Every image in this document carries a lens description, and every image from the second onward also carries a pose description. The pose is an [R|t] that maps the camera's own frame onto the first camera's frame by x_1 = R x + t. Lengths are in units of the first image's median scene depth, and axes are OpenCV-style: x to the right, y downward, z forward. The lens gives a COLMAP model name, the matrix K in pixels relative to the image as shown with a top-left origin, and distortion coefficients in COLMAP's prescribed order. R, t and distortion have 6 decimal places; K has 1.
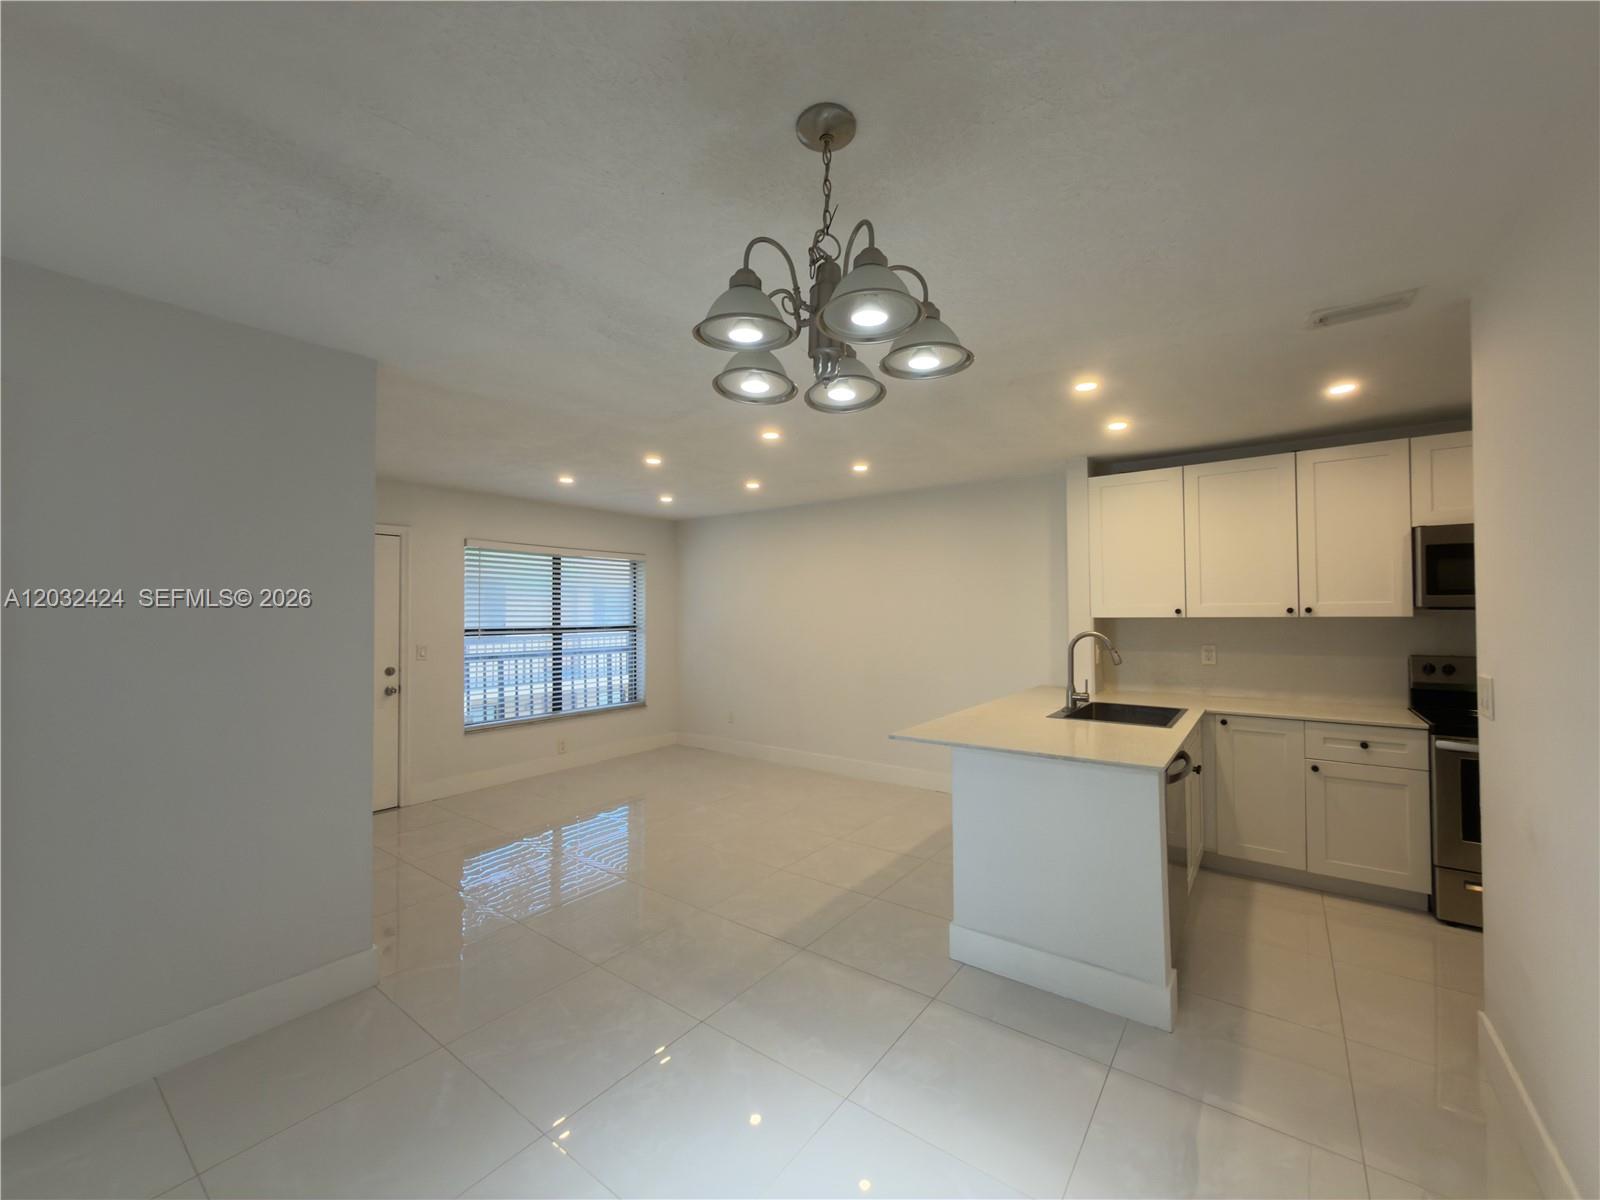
lens RADIAL K [[637.2, 0, 801.8], [0, 637.2, 600.0], [0, 0, 1]] dist [0.000558, 0.000254]
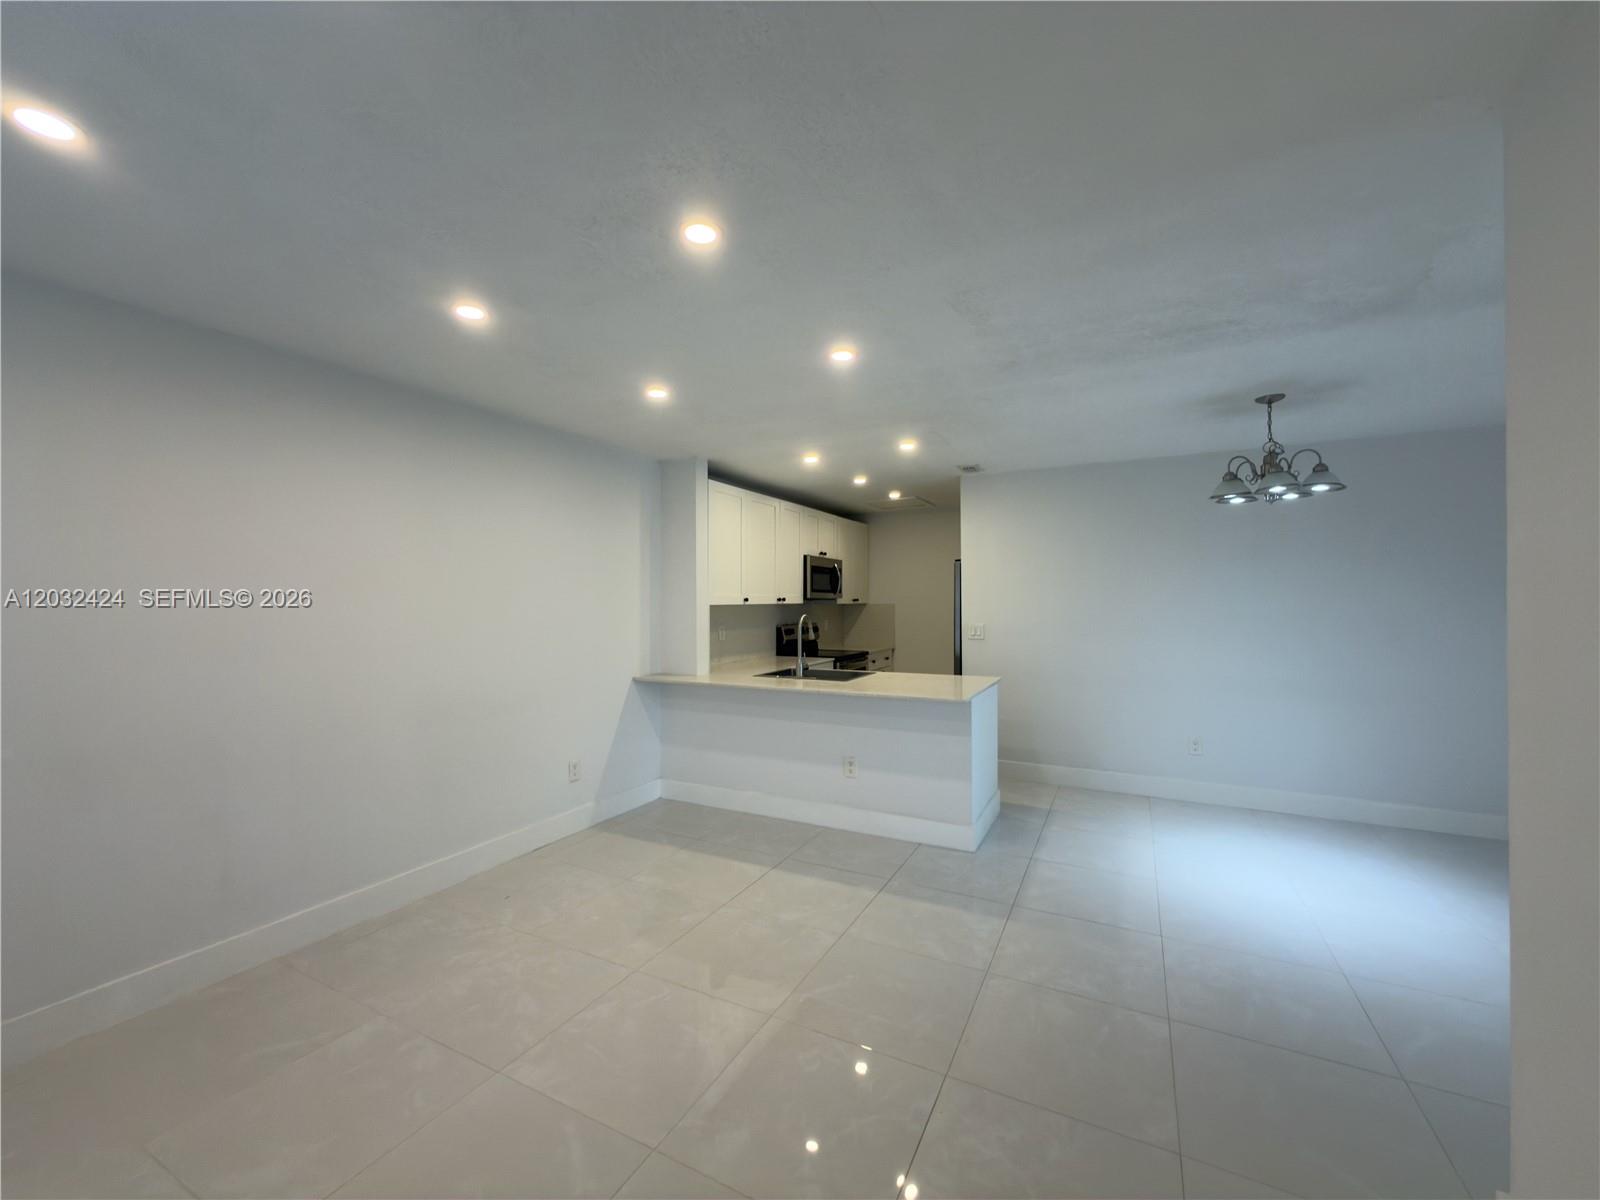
lens RADIAL K [[637.2, 0, 801.8], [0, 637.2, 600.0], [0, 0, 1]] dist [0.000558, 0.000254]
pose [[-0.164193, 0.009086, 0.986386, -0.767662], [-0.014550, 0.999826, -0.011631, 0.033729], [-0.986321, -0.016261, -0.164032, 1.167994]]
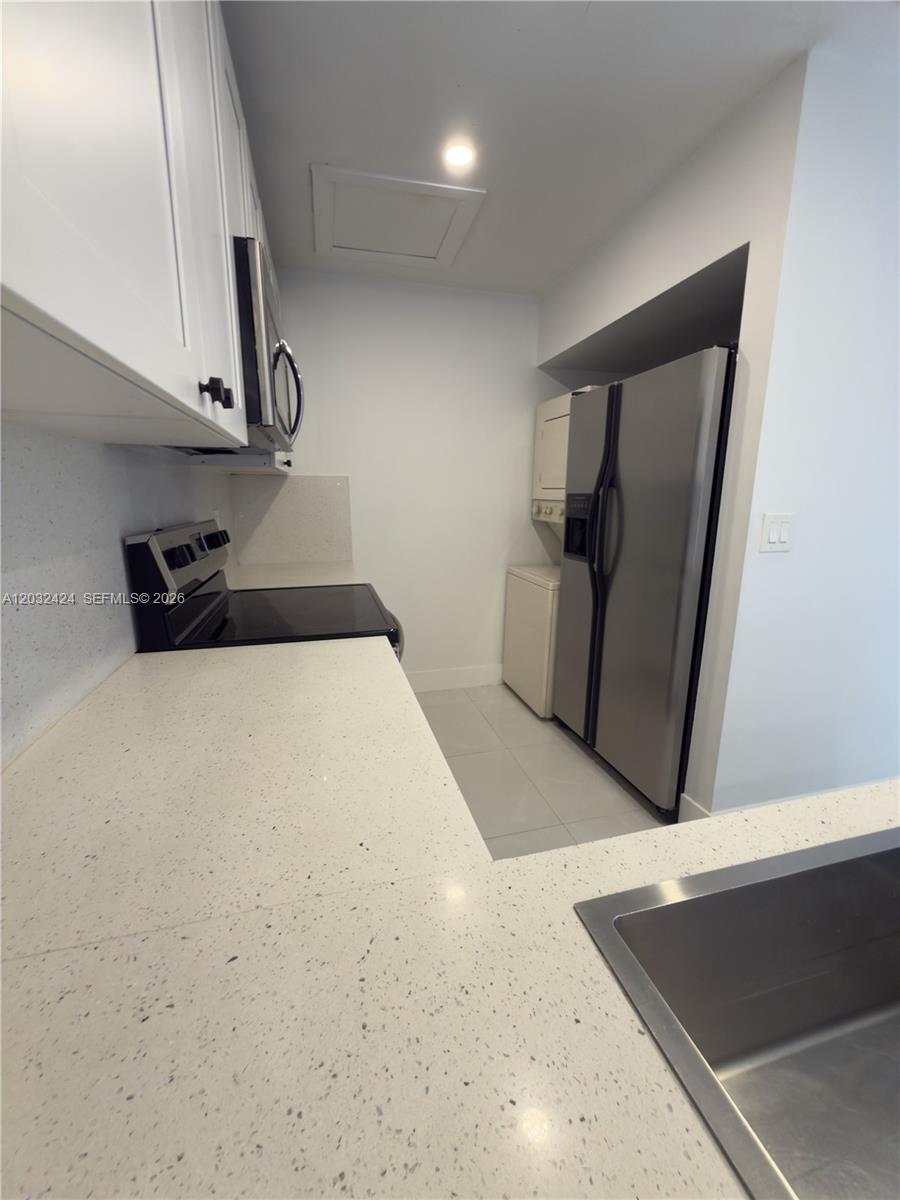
lens RADIAL K [[480.1, 0, 450.0], [0, 480.1, 600.0], [0, 0, 1]] dist [-0.003362, -0.000264]
pose [[-0.783658, -0.129738, 0.607493, 0.545438], [-0.009818, 0.980411, 0.196715, 0.060034], [-0.621115, 0.148193, -0.769581, 1.071378]]
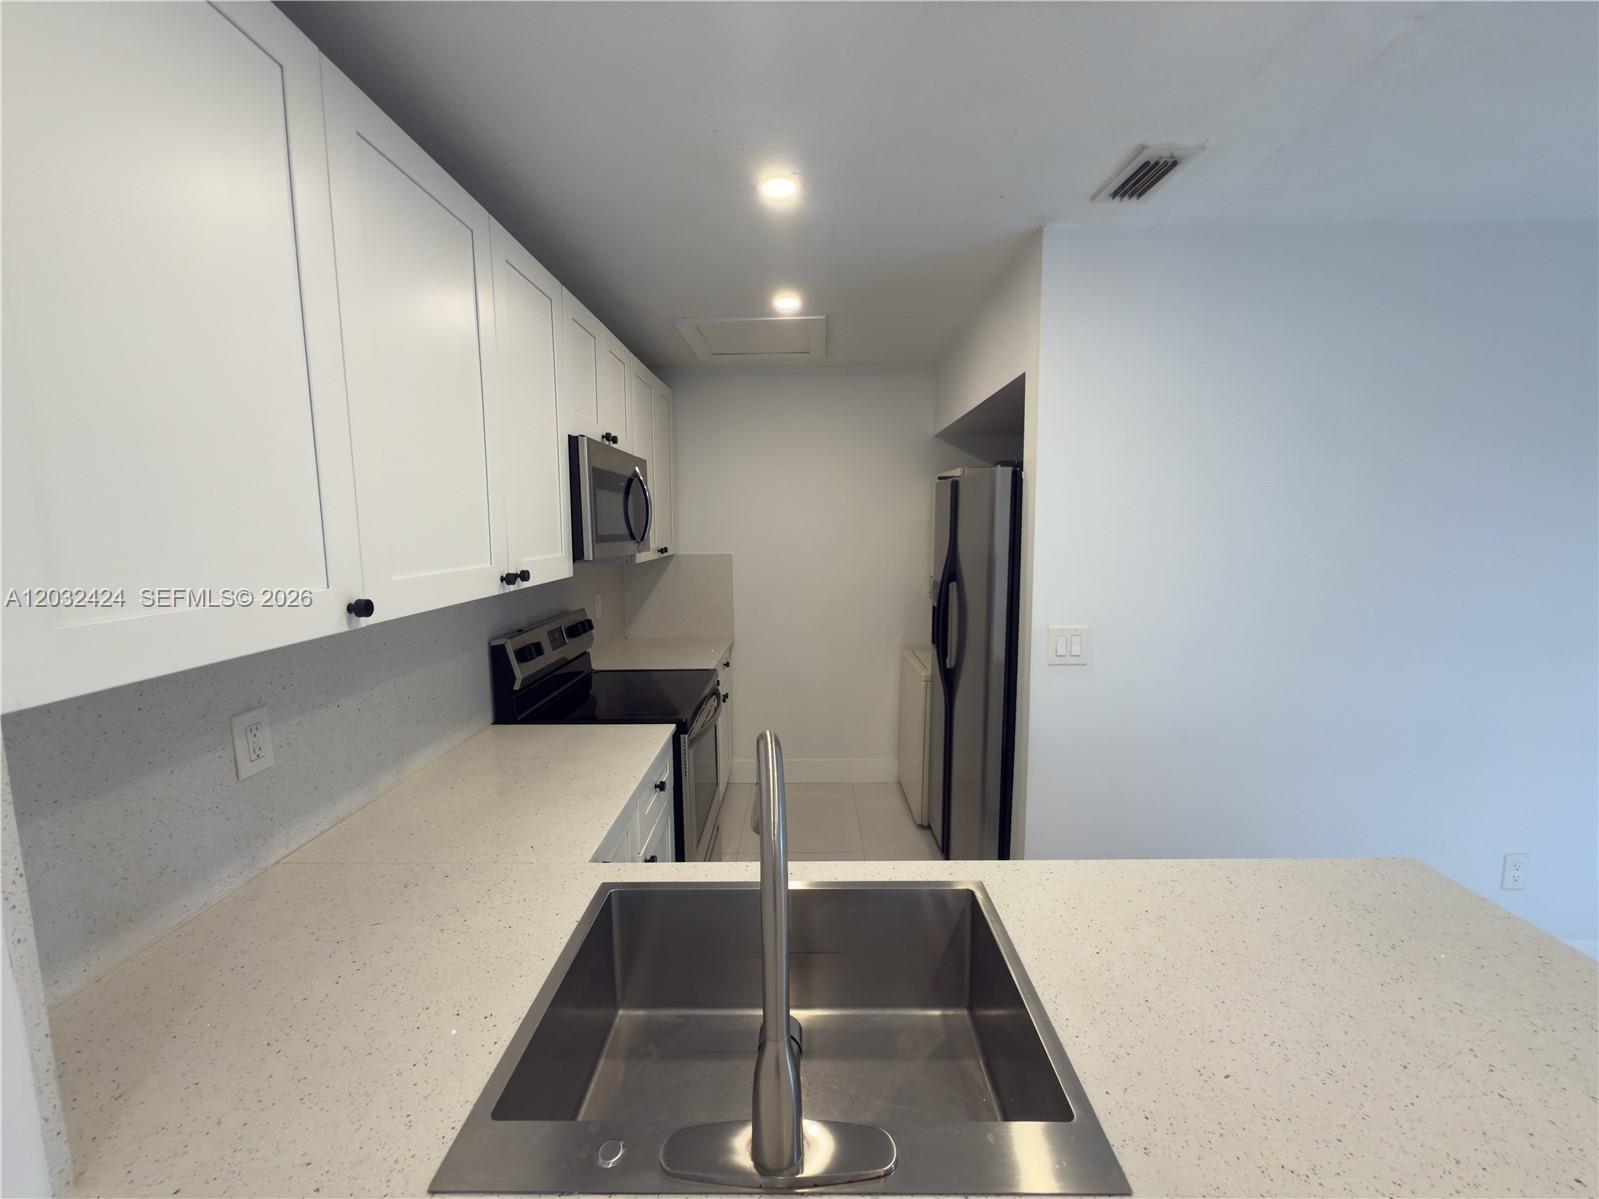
lens RADIAL K [[638.6, 0, 797.8], [0, 638.6, 596.3], [0, 0, 1]] dist [0.001447, 0.000020]
pose [[-0.587489, -0.082462, 0.805020, 0.271361], [-0.004056, 0.995082, 0.098971, -0.016488], [-0.809222, 0.054880, -0.584934, 1.068562]]
